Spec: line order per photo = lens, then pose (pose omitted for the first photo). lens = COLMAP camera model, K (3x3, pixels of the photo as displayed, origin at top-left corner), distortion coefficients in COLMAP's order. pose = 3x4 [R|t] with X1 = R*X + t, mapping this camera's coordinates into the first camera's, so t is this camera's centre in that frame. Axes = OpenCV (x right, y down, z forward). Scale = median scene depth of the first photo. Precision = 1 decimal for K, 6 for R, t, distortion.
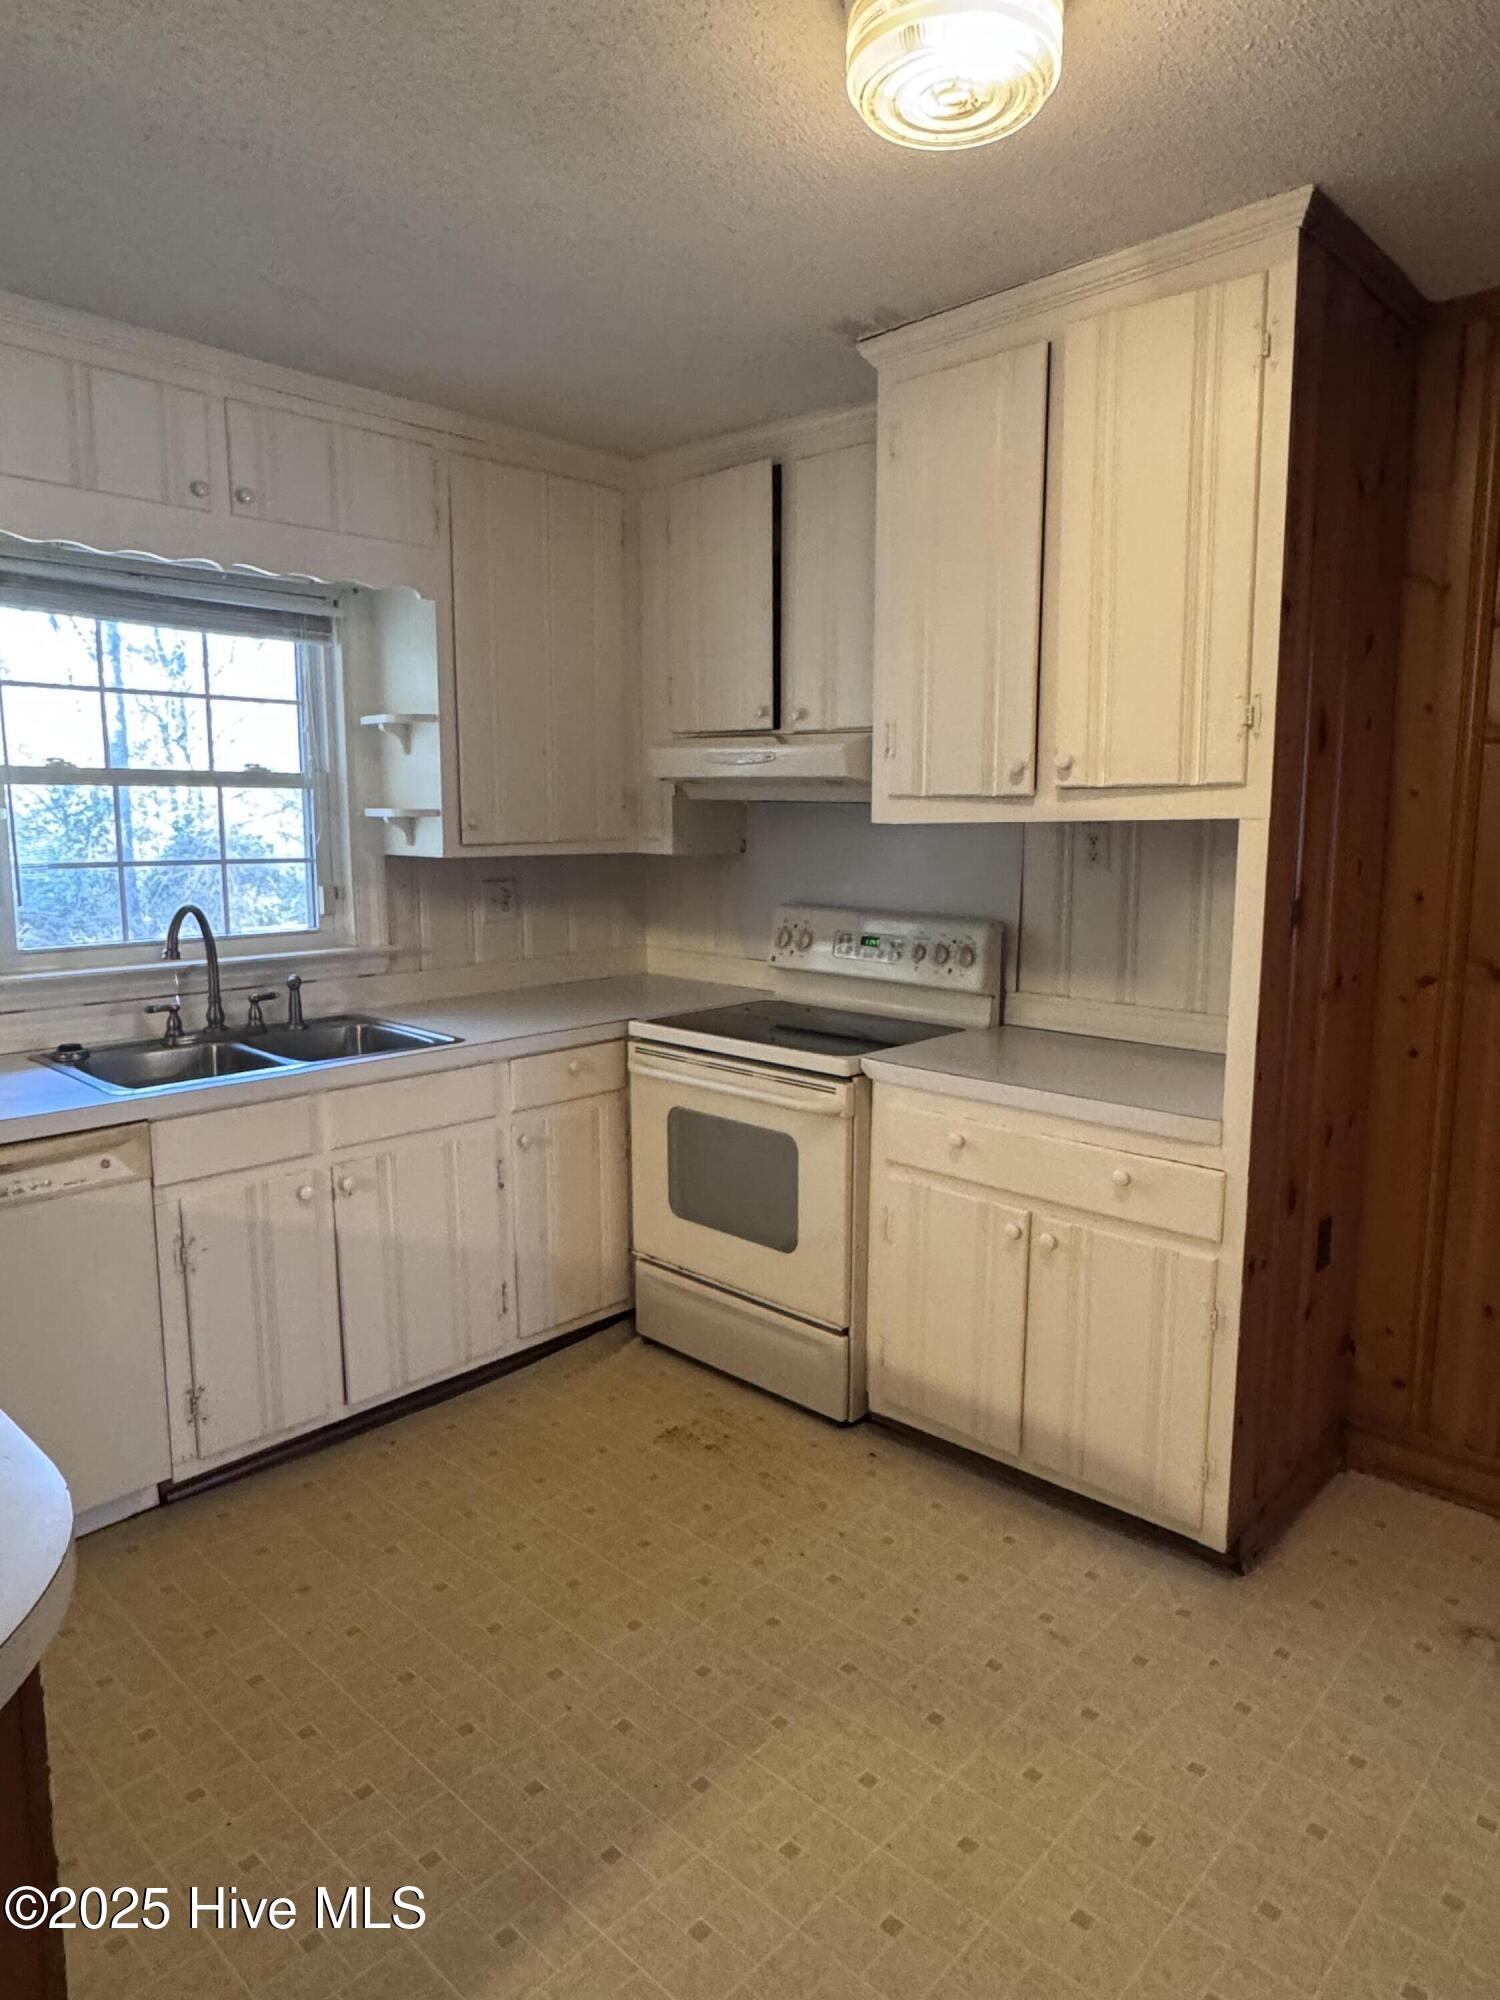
lens RADIAL K [[1257.4, 0, 764.7], [0, 1257.4, 990.4], [0, 0, 1]] dist [-0.005357, 0.004406]
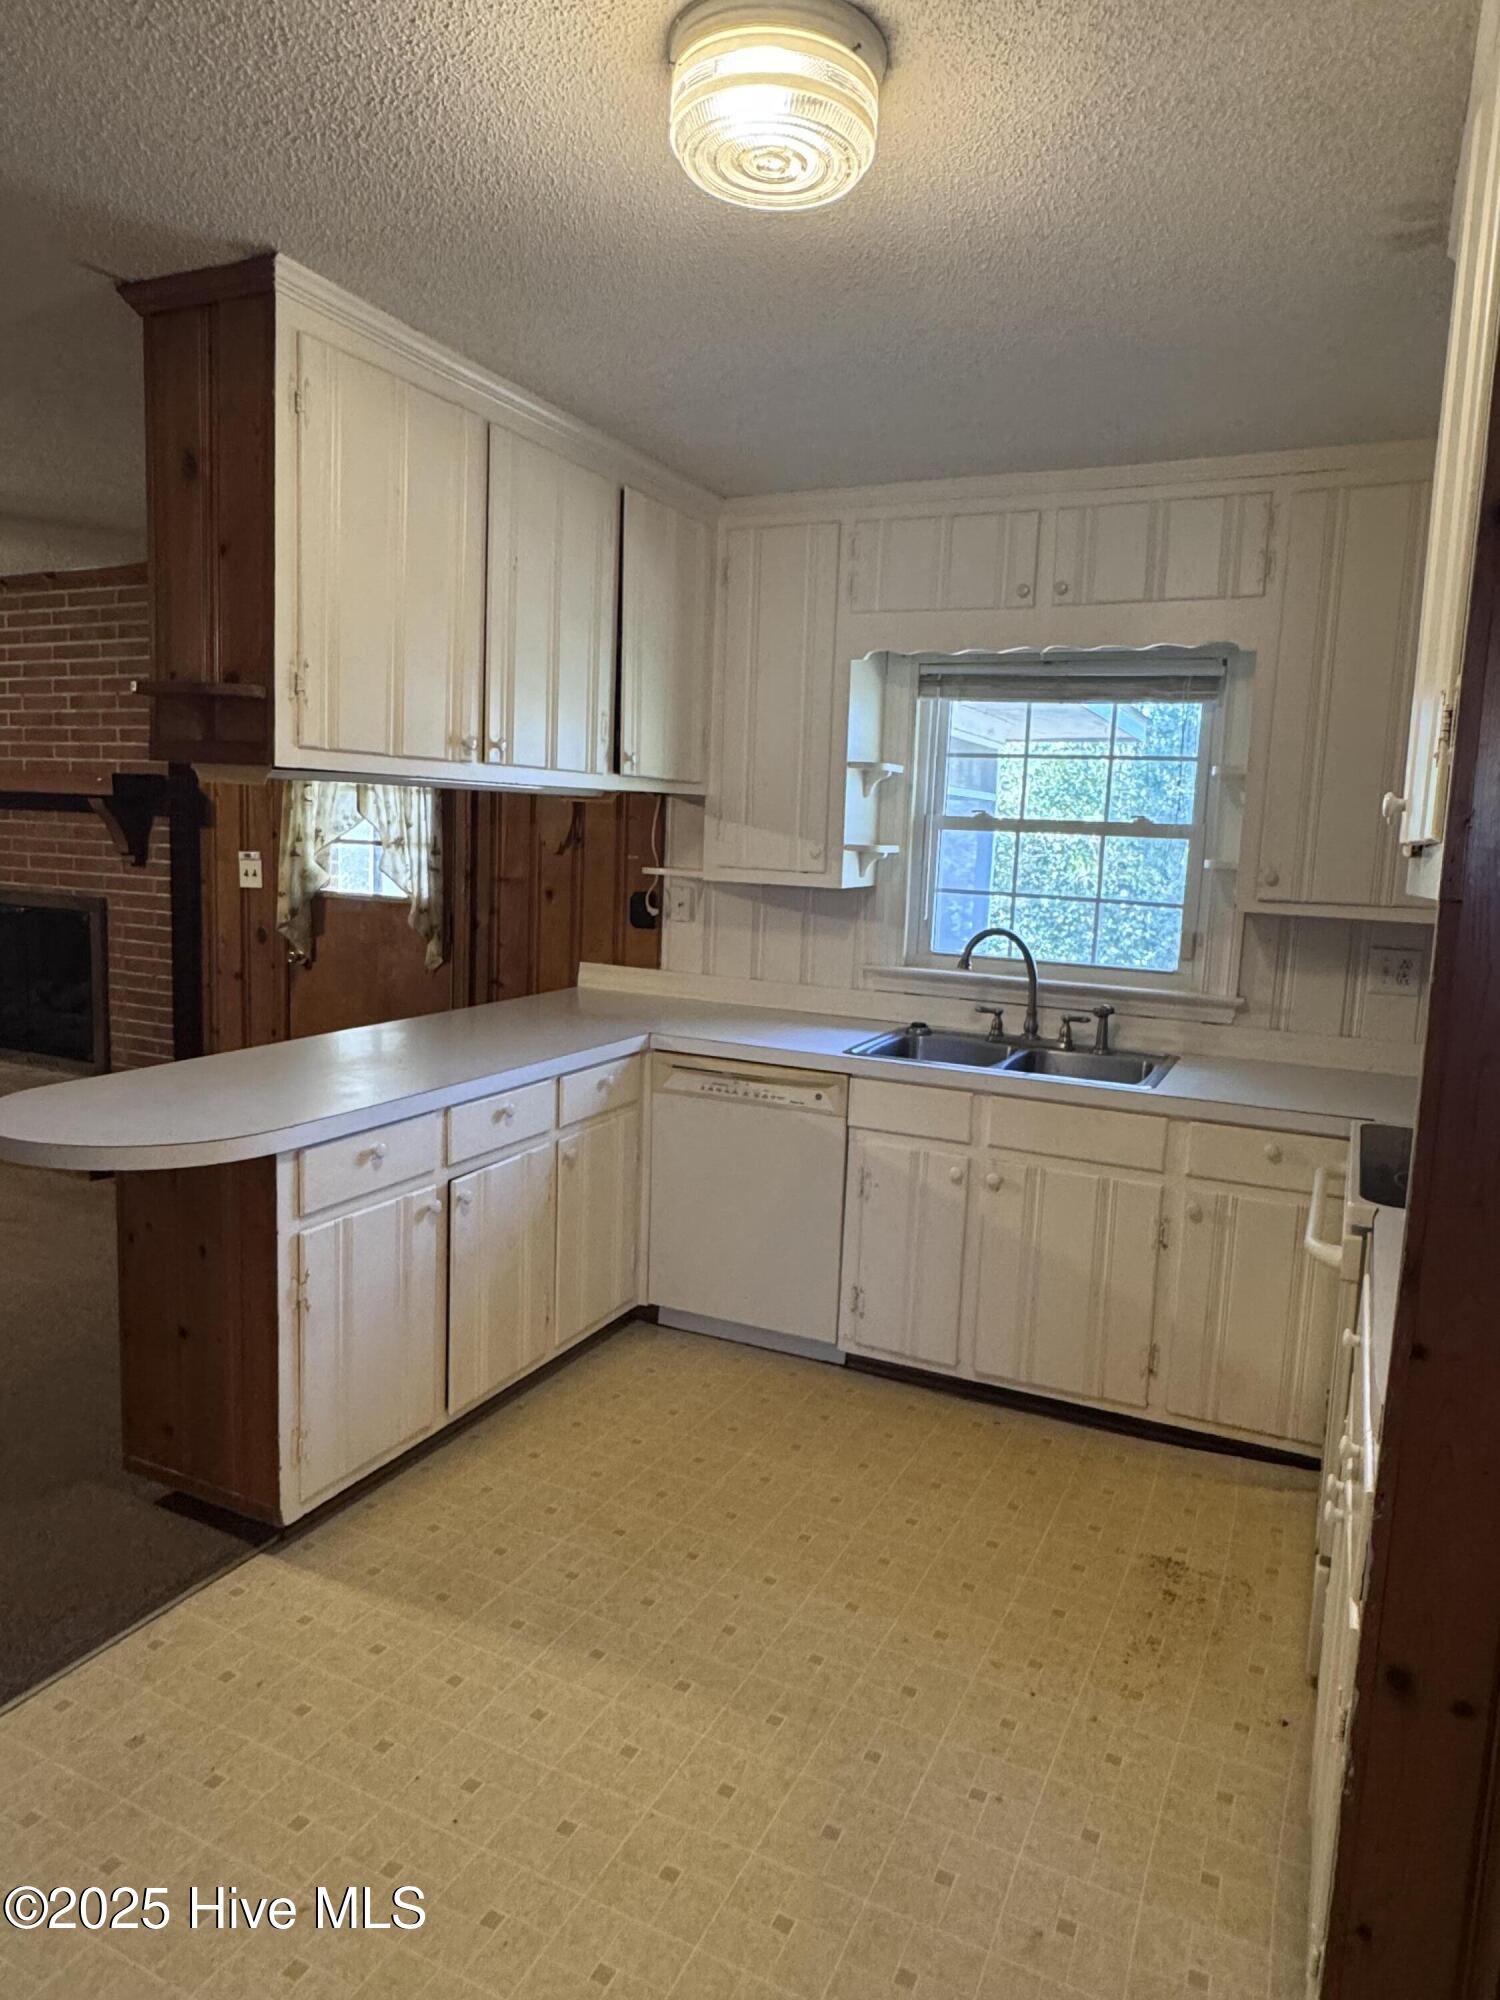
lens RADIAL K [[1257.4, 0, 755.1], [0, 1257.4, 997.1], [0, 0, 1]] dist [-0.005357, 0.004406]
pose [[0.293195, 0.134971, -0.946477, 0.628919], [-0.176776, 0.980568, 0.085072, -0.063695], [0.939567, 0.142372, 0.311358, 0.394603]]
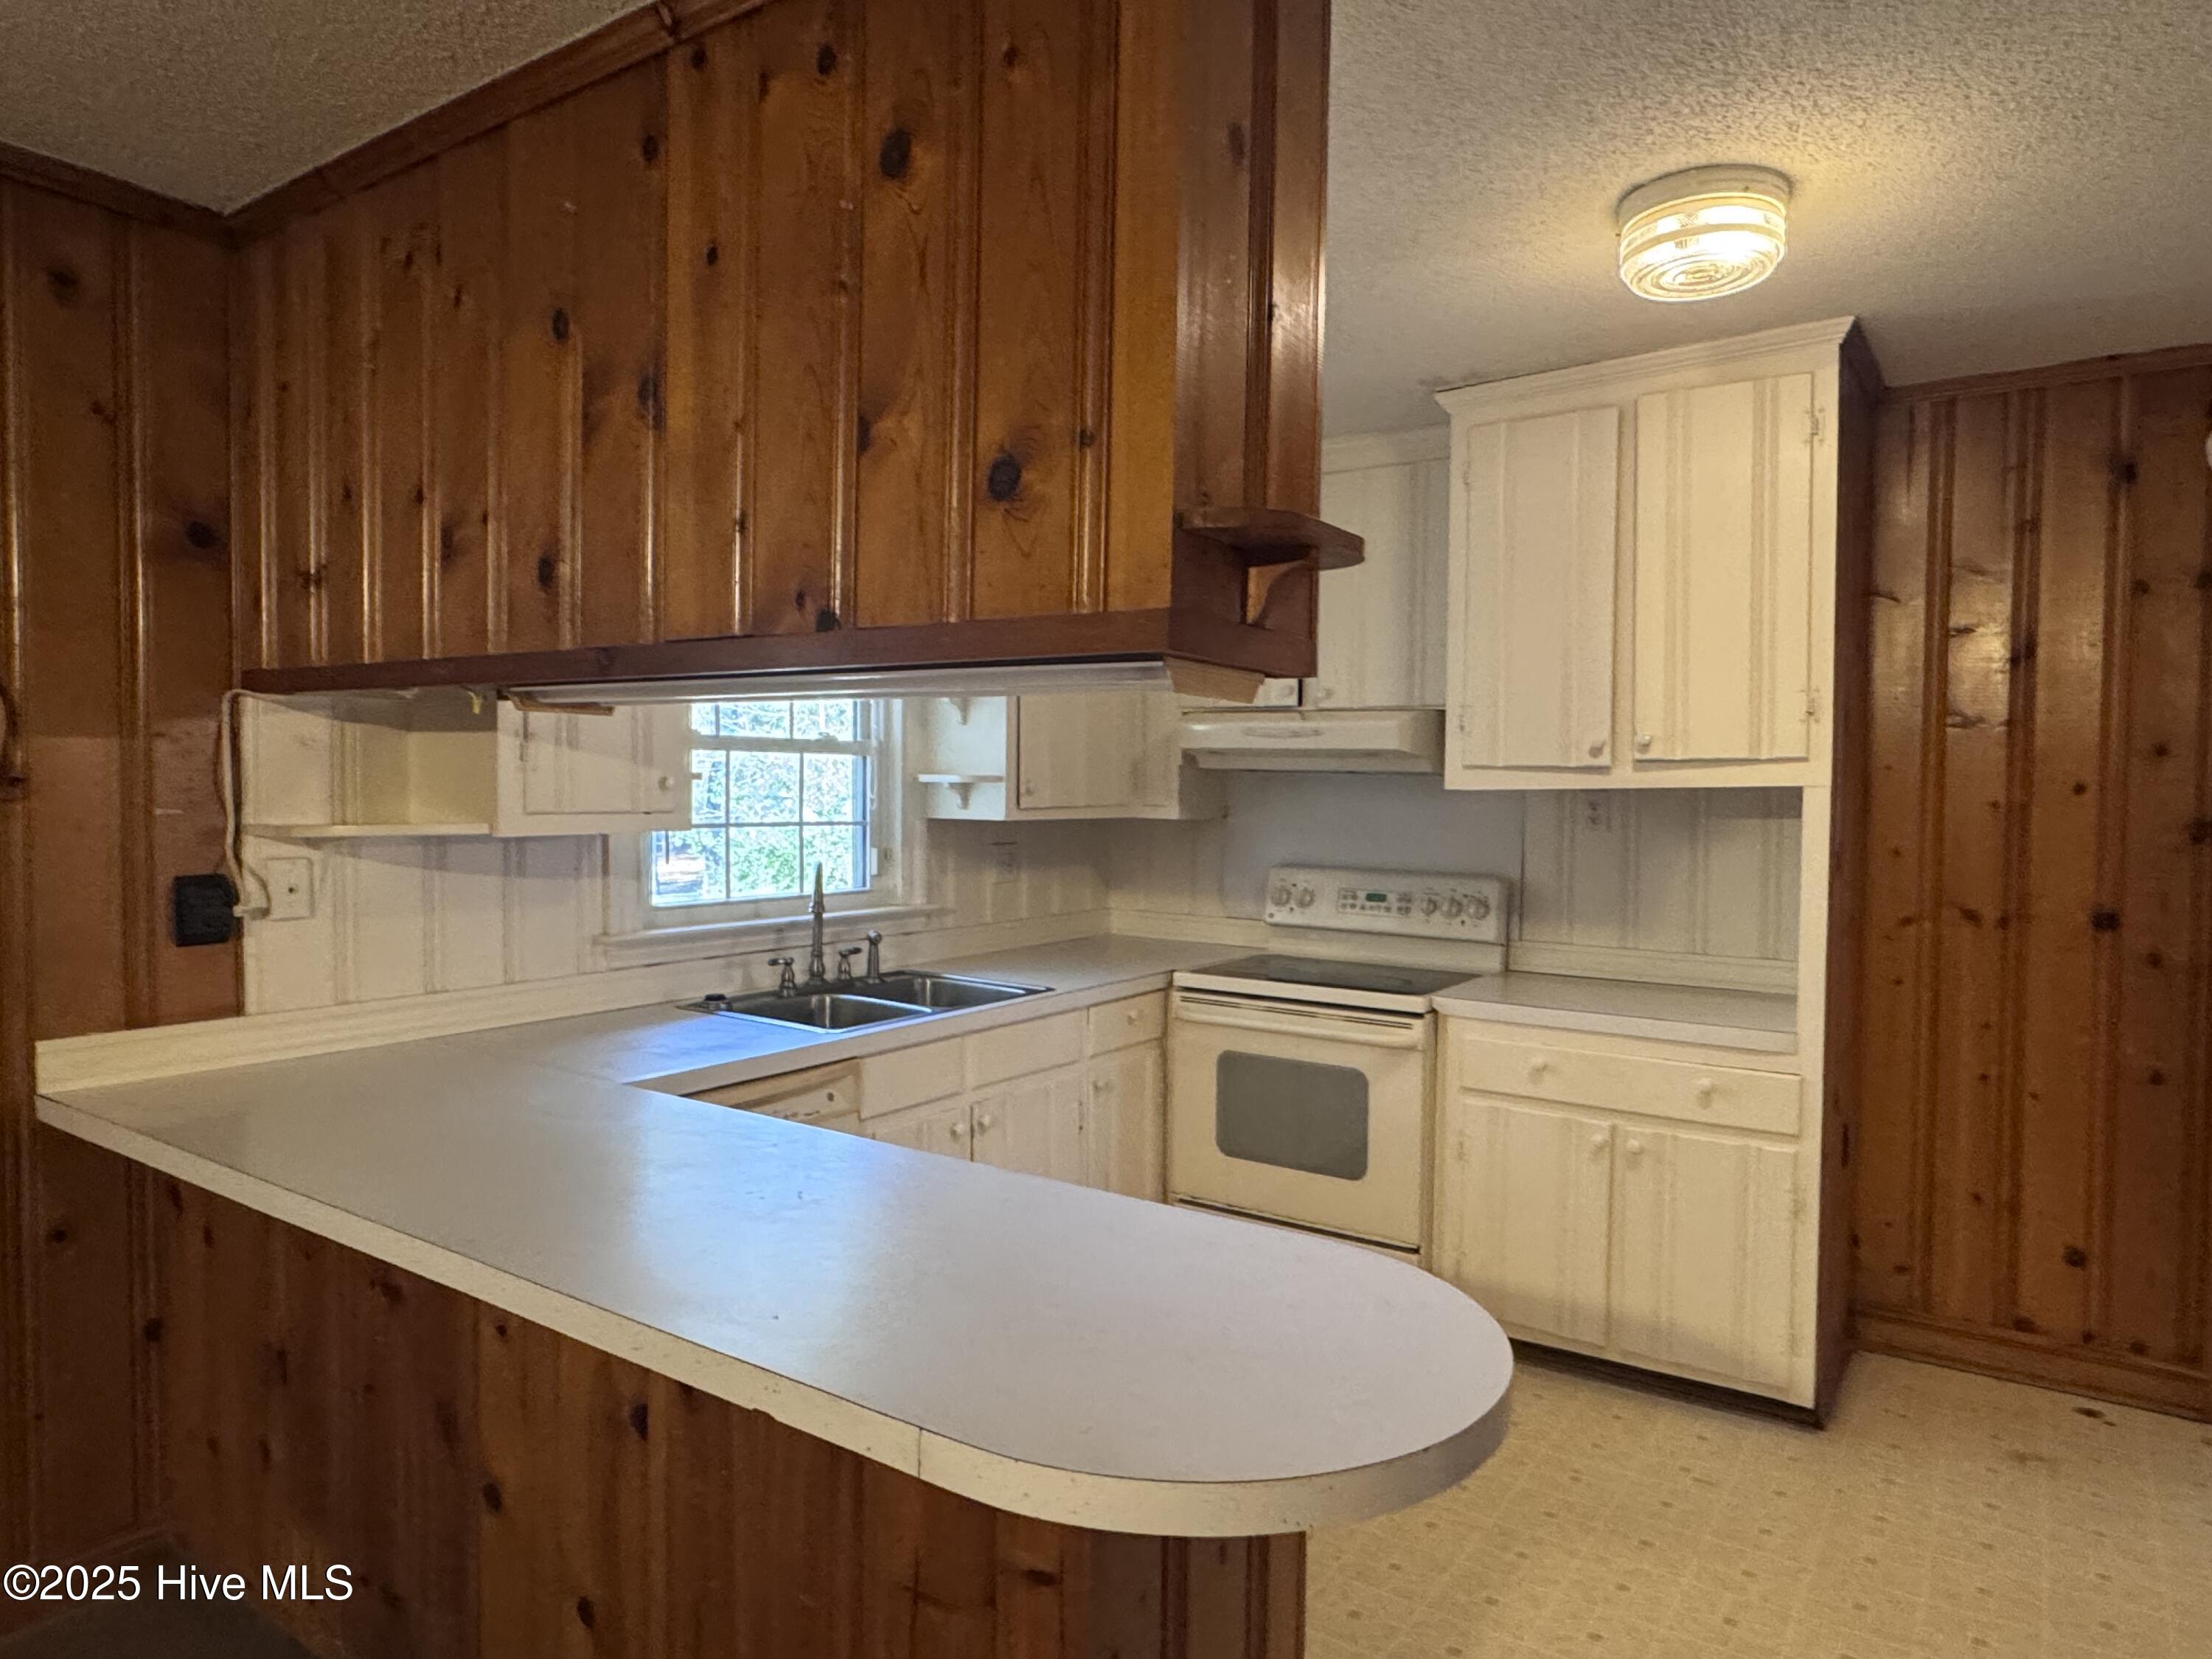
lens RADIAL K [[1390.7, 0, 1089.9], [0, 1390.7, 833.7], [0, 0, 1]] dist [-0.005357, 0.004406]
pose [[0.990935, 0.000546, 0.134338, -0.379796], [0.013509, 0.994518, -0.103686, 0.032300], [-0.133658, 0.104561, 0.985496, -0.192660]]
